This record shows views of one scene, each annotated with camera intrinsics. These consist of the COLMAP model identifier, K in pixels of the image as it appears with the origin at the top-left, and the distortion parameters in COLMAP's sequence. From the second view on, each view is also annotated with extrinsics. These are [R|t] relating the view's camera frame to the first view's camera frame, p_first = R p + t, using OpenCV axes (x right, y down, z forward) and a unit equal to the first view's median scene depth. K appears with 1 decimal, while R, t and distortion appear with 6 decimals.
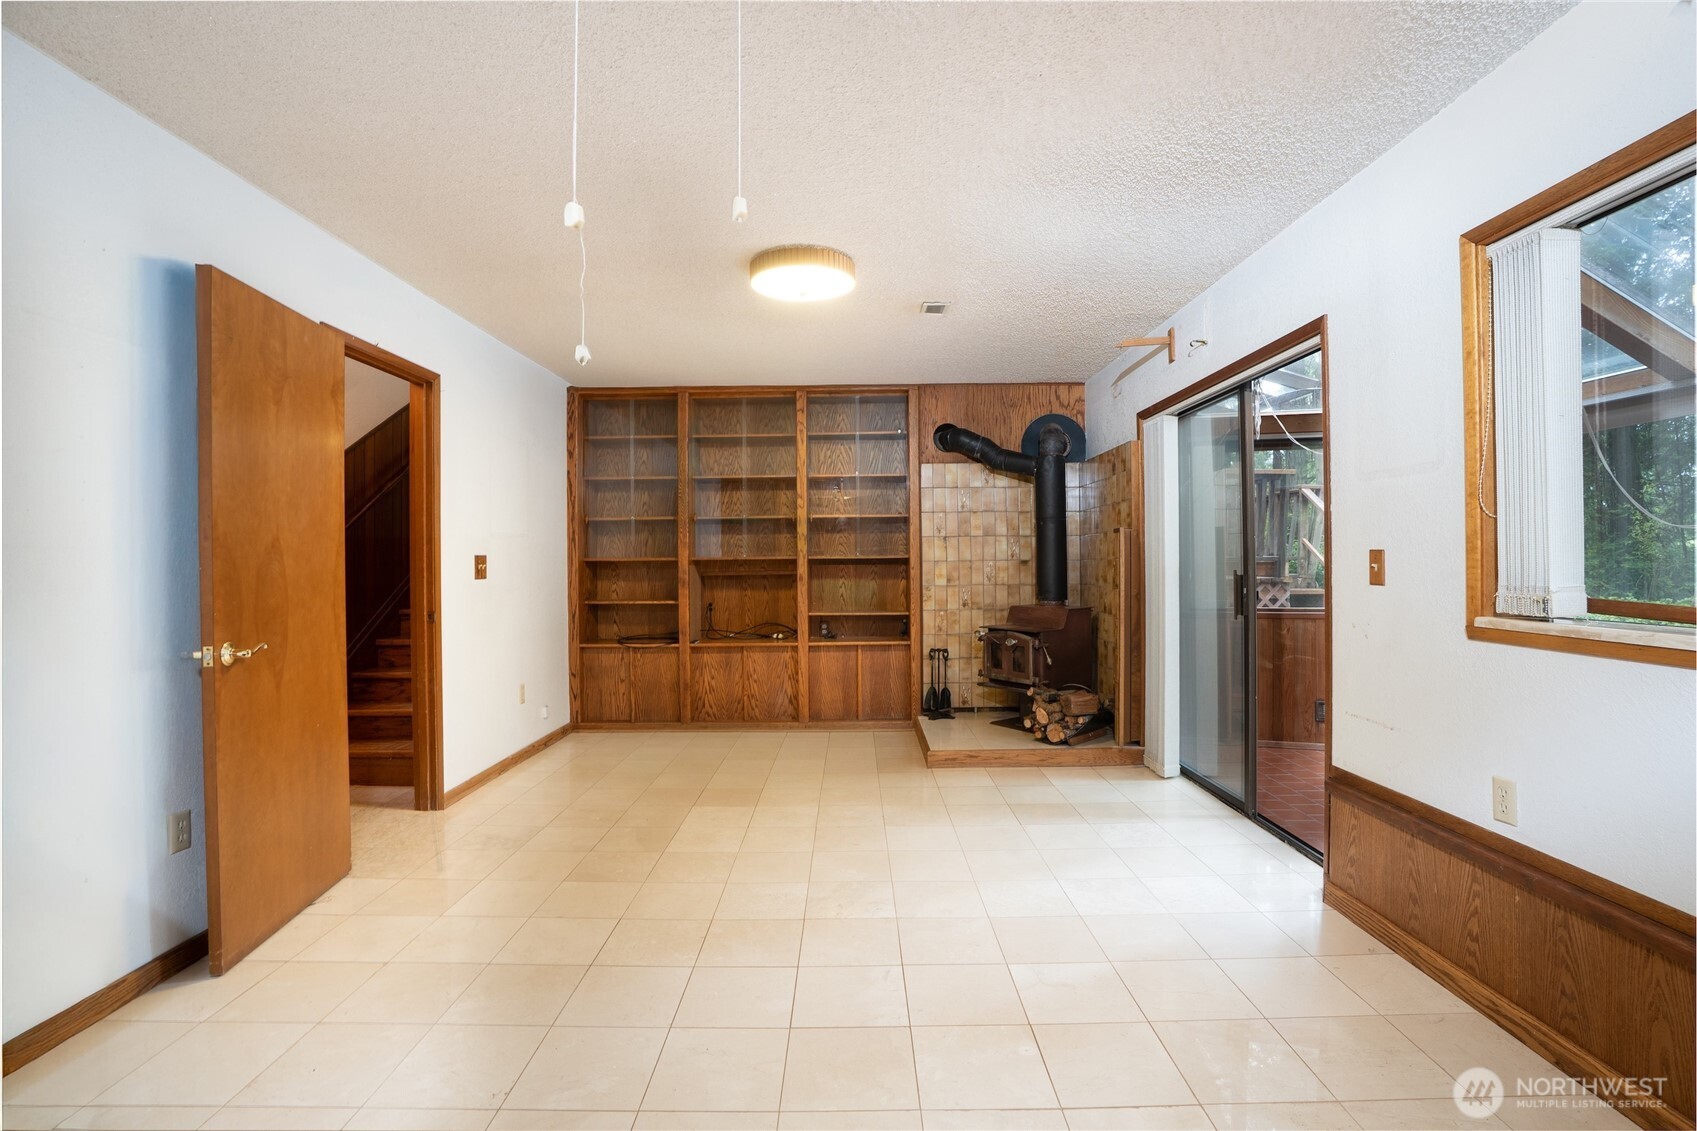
lens RADIAL K [[788.6, 0, 846.2], [0, 788.6, 561.1], [0, 0, 1]] dist [-0.040891, 0.014379]
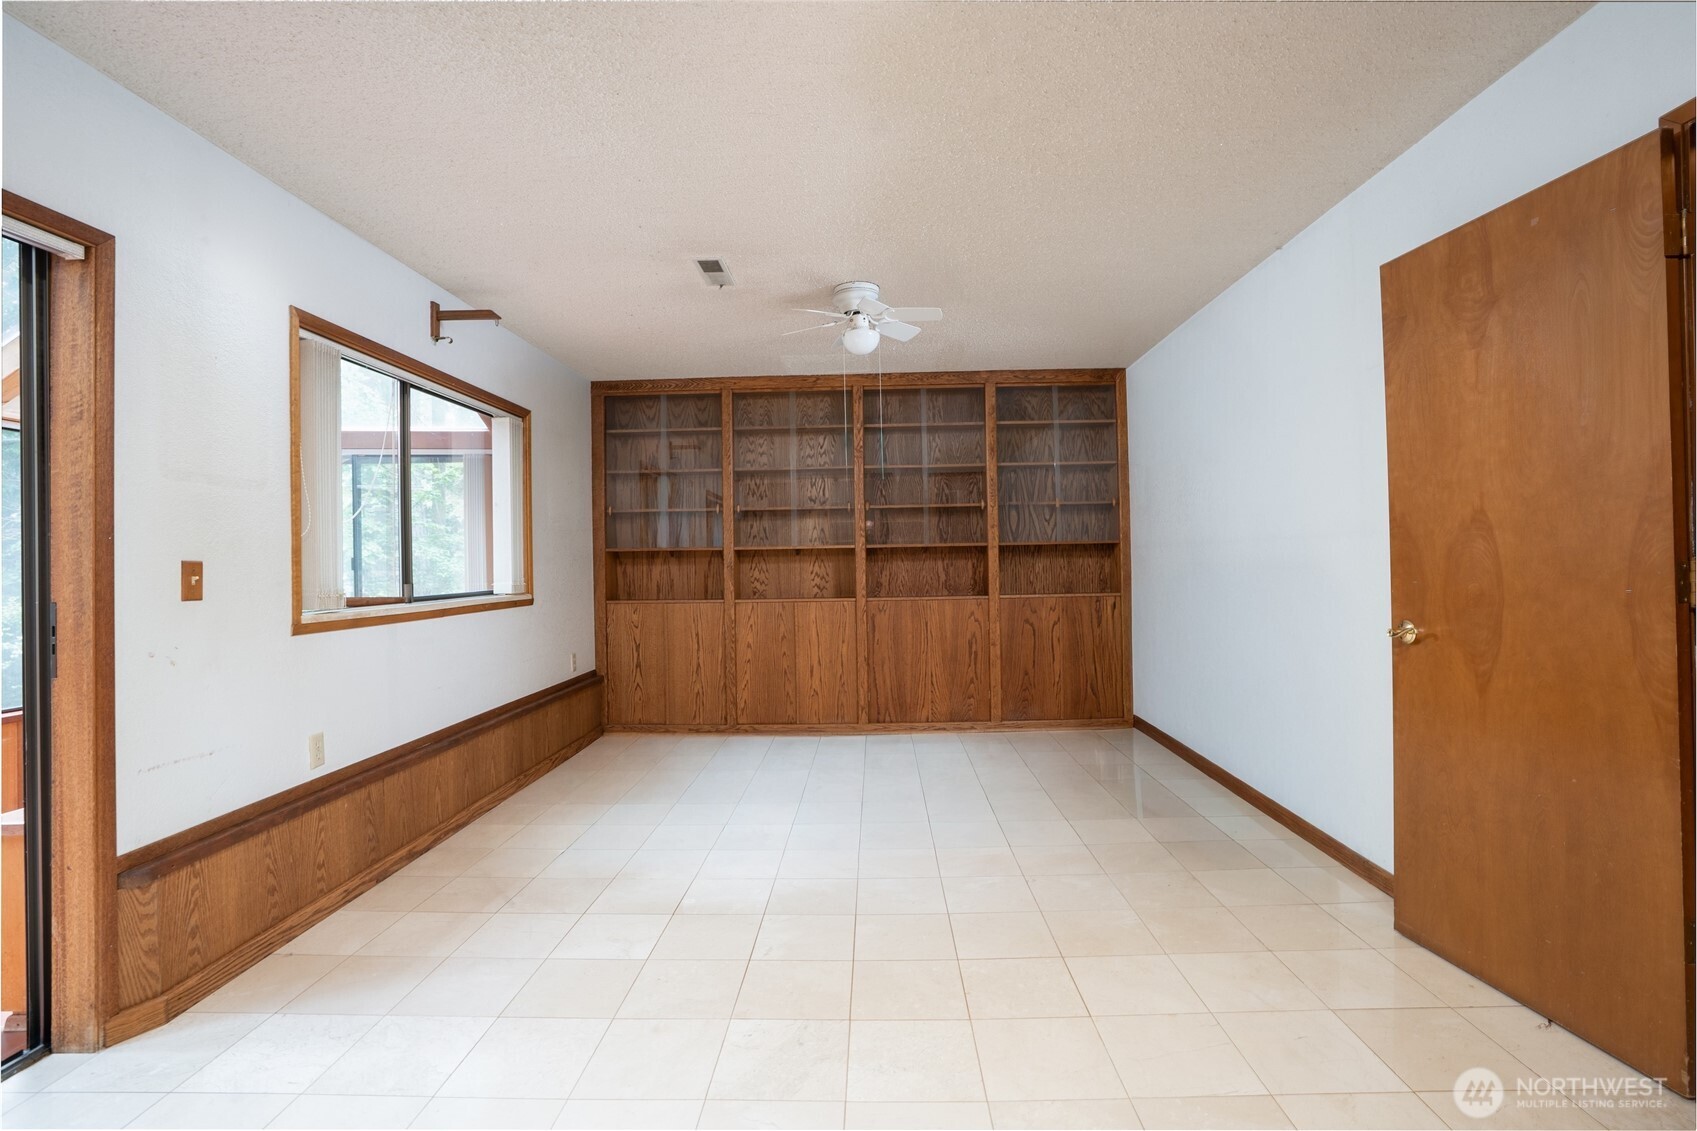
lens RADIAL K [[788.6, 0, 851.7], [0, 788.6, 559.0], [0, 0, 1]] dist [-0.040891, 0.014379]
pose [[-0.999386, 0.027389, 0.021868, -0.095834], [0.027325, 0.999621, -0.003205, 0.007541], [-0.021947, -0.002606, -0.999756, 2.029453]]
